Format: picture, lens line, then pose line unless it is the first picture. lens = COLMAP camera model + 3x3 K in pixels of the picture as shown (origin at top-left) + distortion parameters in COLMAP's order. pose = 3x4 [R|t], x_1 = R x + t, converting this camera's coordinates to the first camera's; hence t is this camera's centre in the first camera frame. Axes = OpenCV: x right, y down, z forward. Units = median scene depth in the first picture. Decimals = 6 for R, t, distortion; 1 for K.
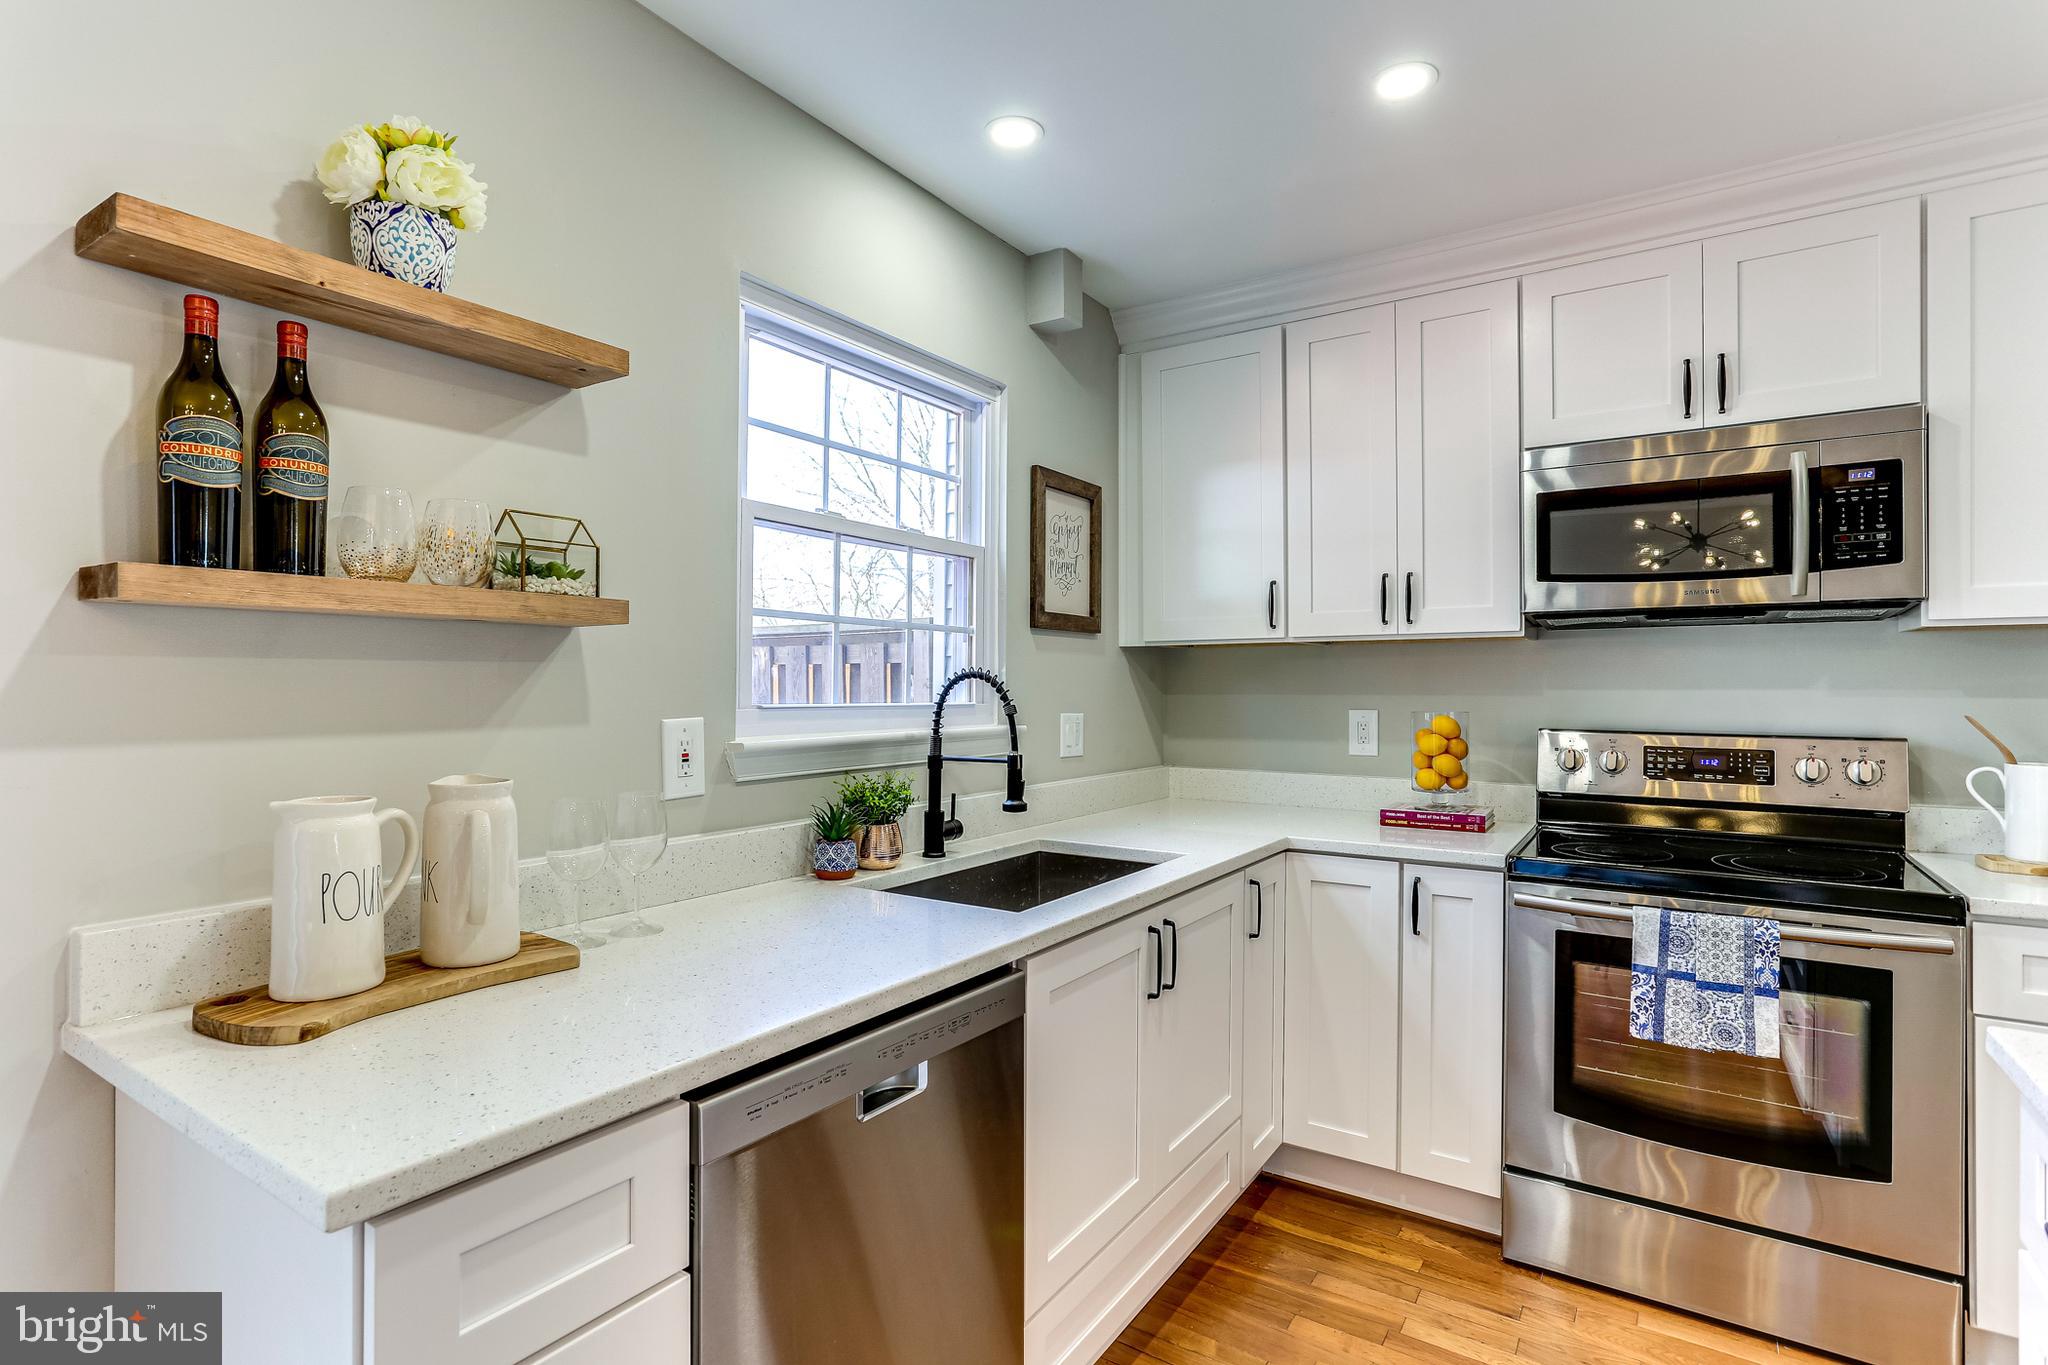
lens RADIAL K [[1010.3, 0, 1011.5], [0, 1010.3, 679.8], [0, 0, 1]] dist [-0.038338, 0.019196]
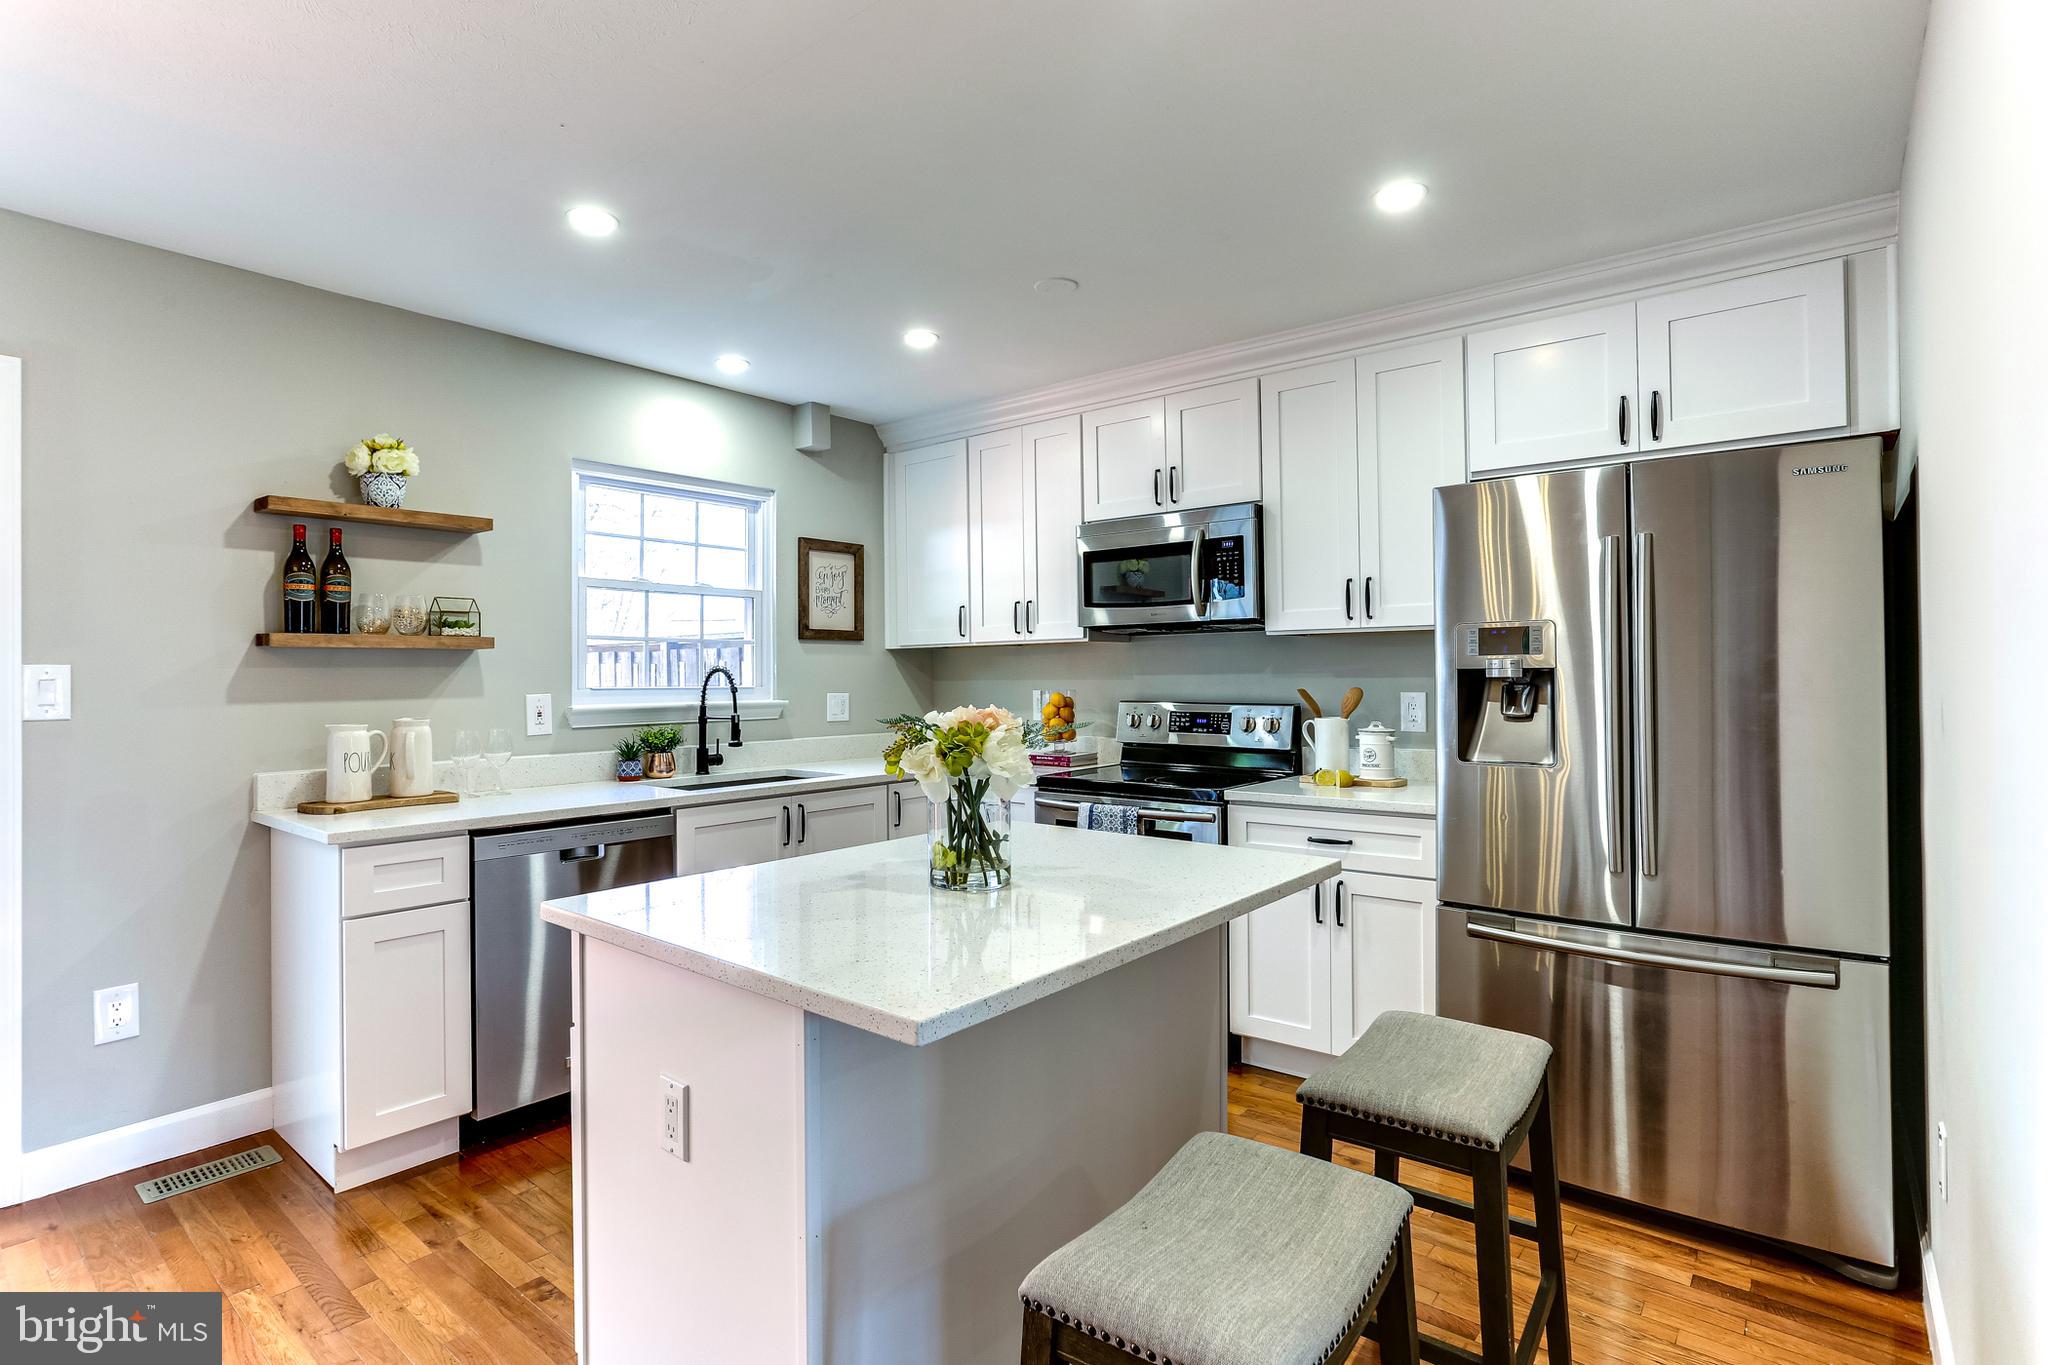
lens RADIAL K [[1010.3, 0, 1002.6], [0, 1010.3, 665.1], [0, 0, 1]] dist [-0.038338, 0.019196]
pose [[0.994239, -0.011232, -0.106596, 0.714374], [0.010797, 0.999931, -0.004665, -0.000082], [0.106641, 0.003488, 0.994291, -0.770909]]
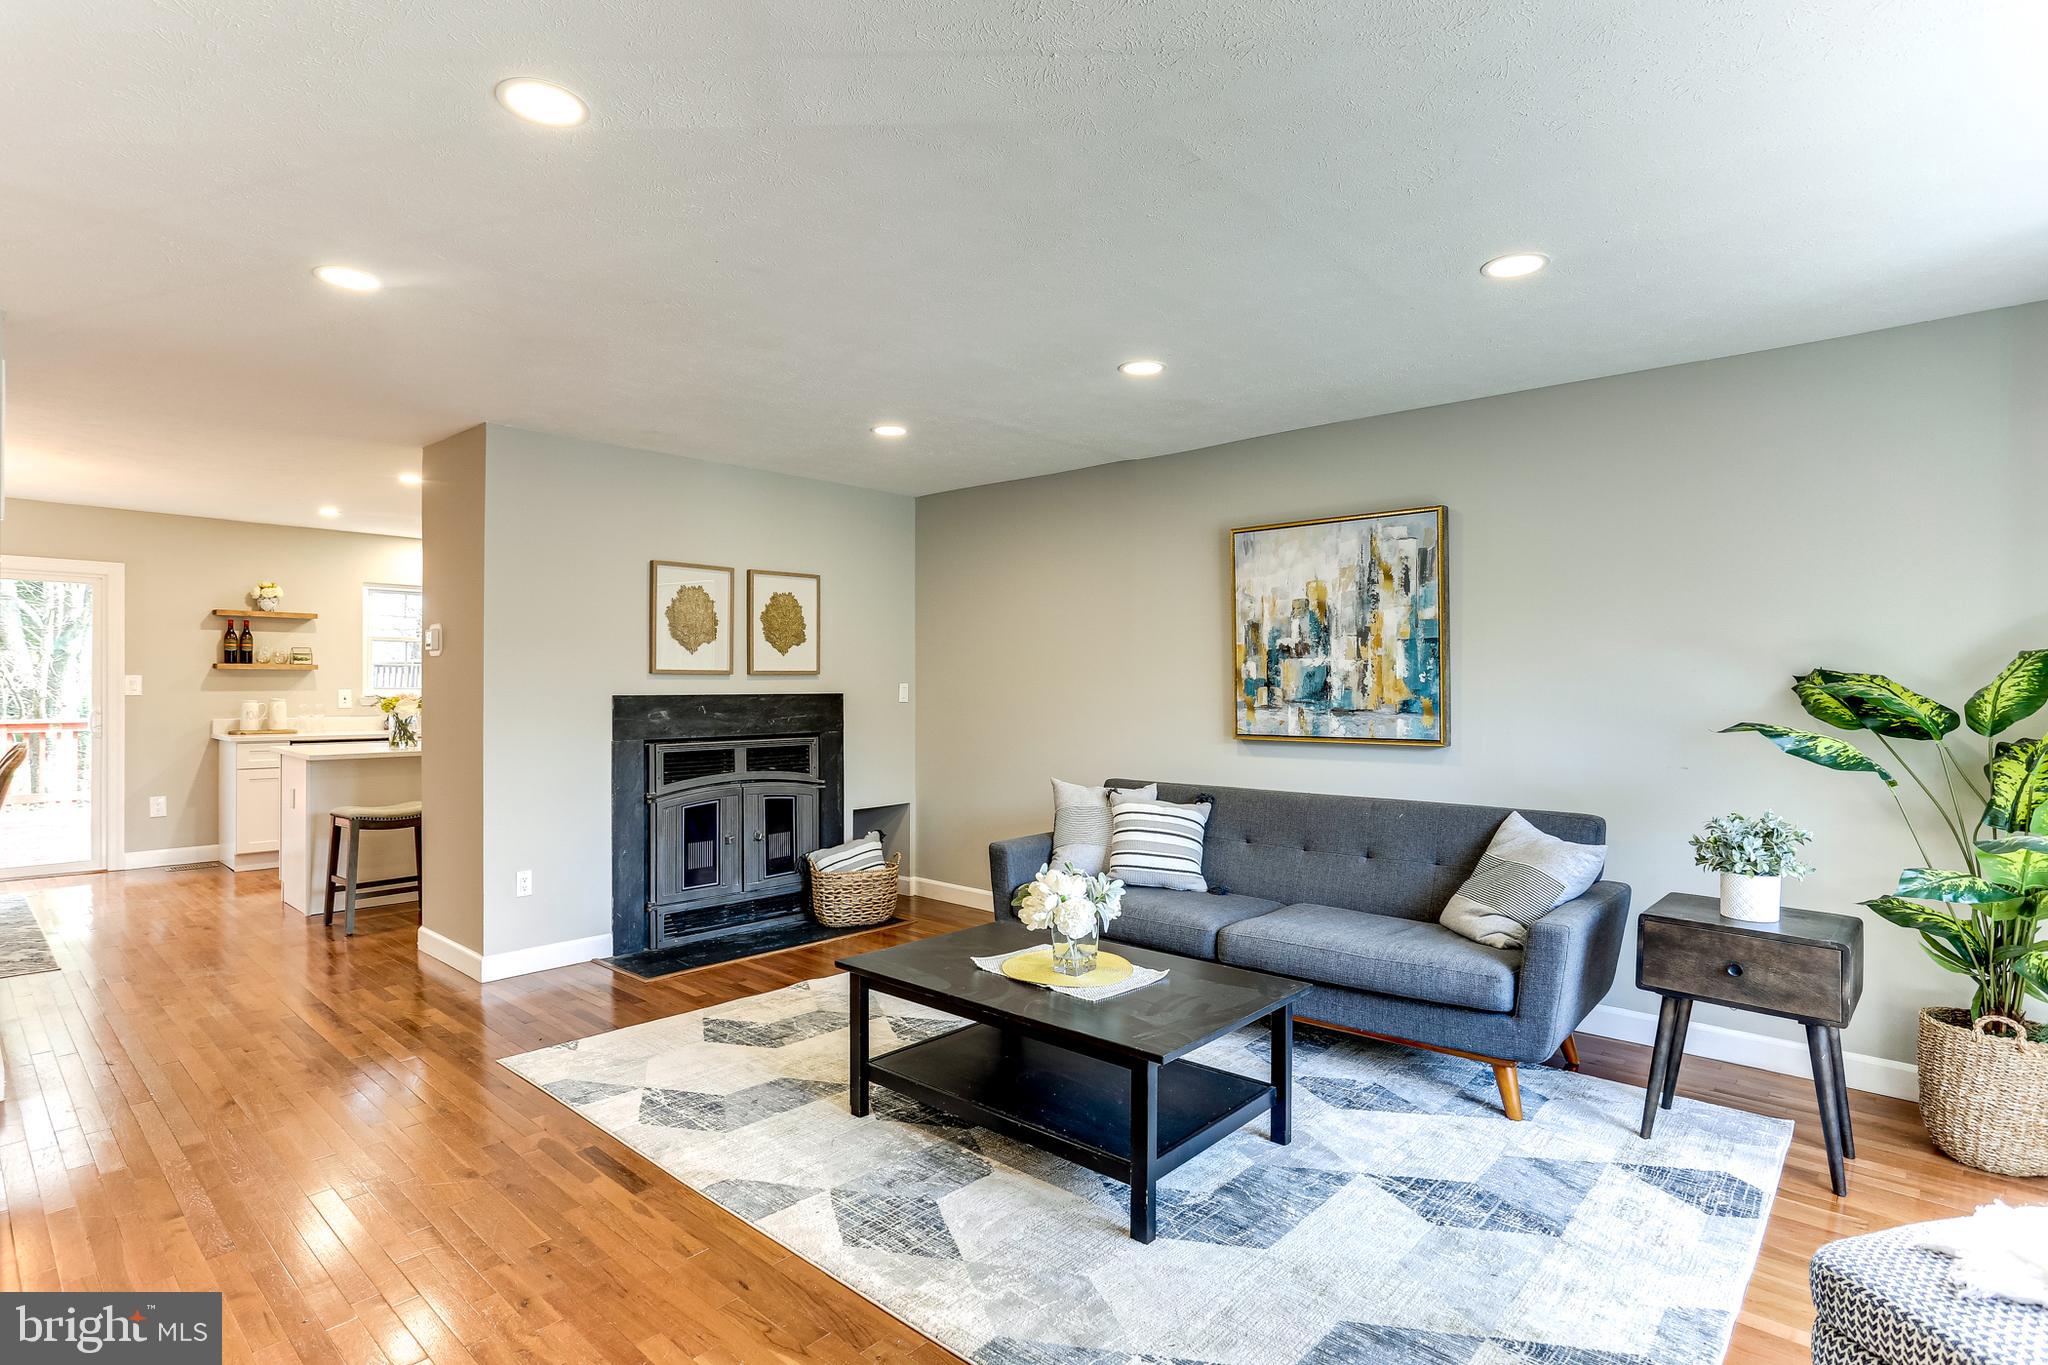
lens RADIAL K [[1010.3, 0, 1012.0], [0, 1010.3, 685.9], [0, 0, 1]] dist [-0.038338, 0.019196]
pose [[0.989280, 0.001149, -0.146028, 2.928083], [-0.000125, 0.999975, 0.007026, -0.008991], [0.146032, -0.006933, 0.989256, -2.638953]]
